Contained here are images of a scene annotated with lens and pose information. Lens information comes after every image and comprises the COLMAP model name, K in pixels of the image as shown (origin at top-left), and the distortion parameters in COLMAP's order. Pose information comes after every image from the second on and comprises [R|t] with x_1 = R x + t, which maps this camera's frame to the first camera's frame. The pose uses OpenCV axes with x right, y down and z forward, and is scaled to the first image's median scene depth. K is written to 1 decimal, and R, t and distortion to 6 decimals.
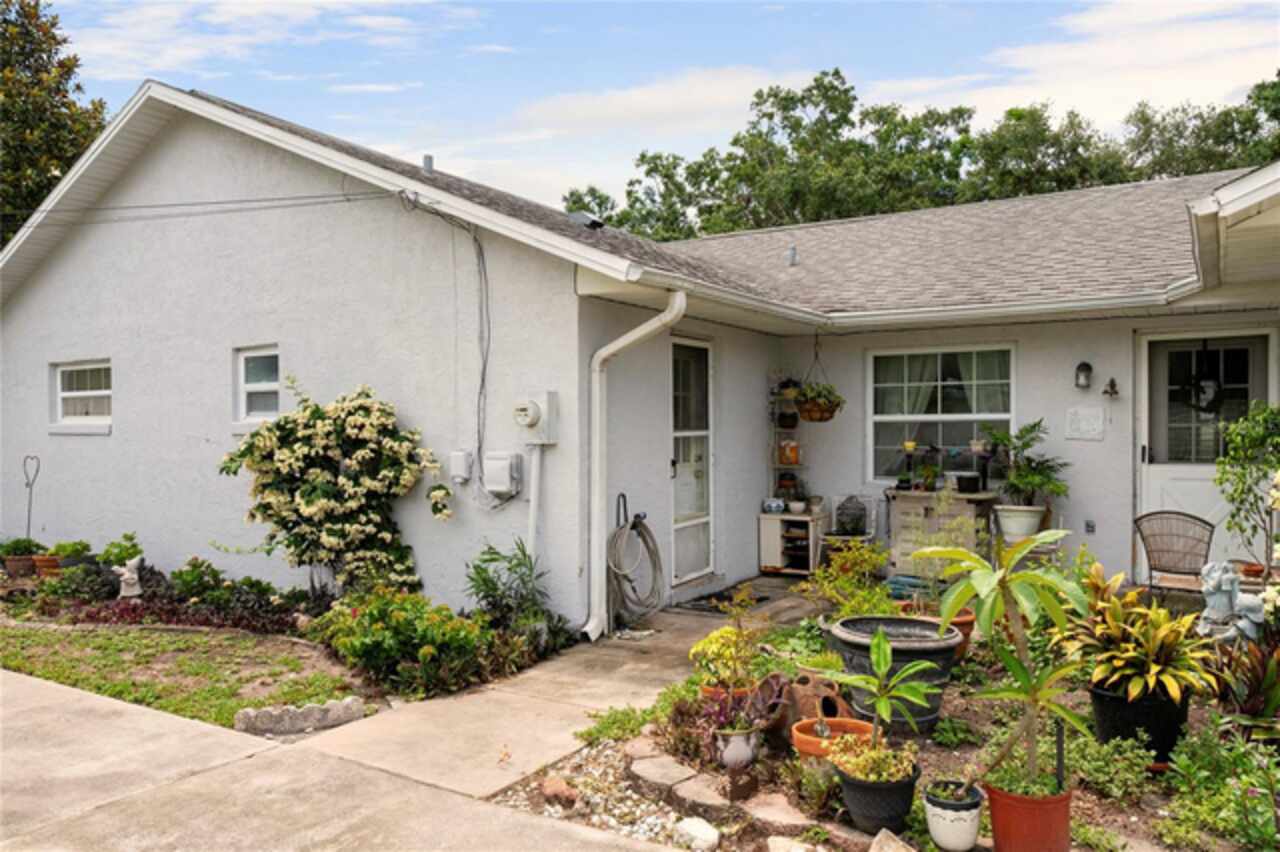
lens RADIAL K [[898.7, 0, 630.6], [0, 898.7, 413.5], [0, 0, 1]] dist [-0.003644, -0.002058]
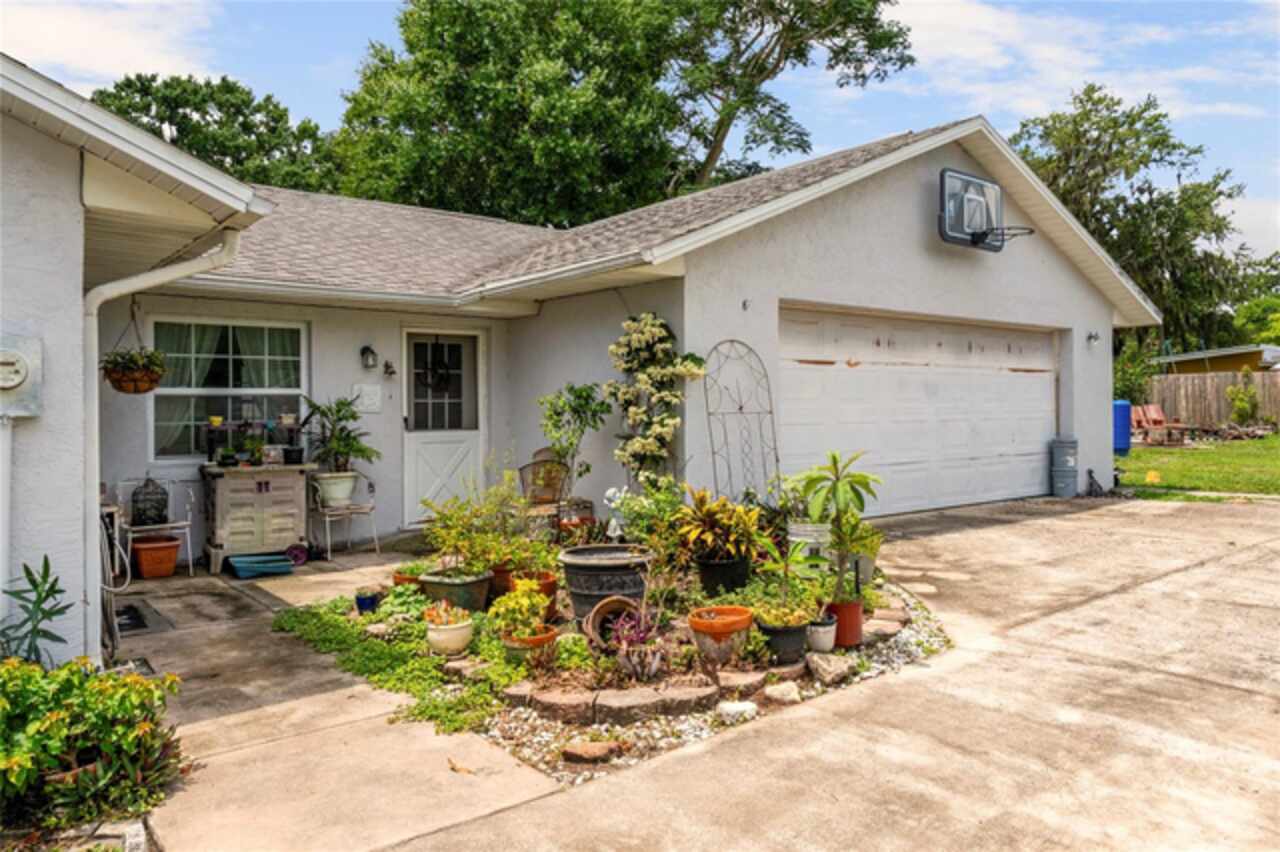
lens RADIAL K [[898.7, 0, 630.6], [0, 898.7, 413.5], [0, 0, 1]] dist [-0.003644, -0.002058]
pose [[0.318375, -0.002046, 0.947963, -0.478360], [-0.012987, 0.999894, 0.006519, 0.017425], [-0.947876, -0.014387, 0.318315, 0.304697]]
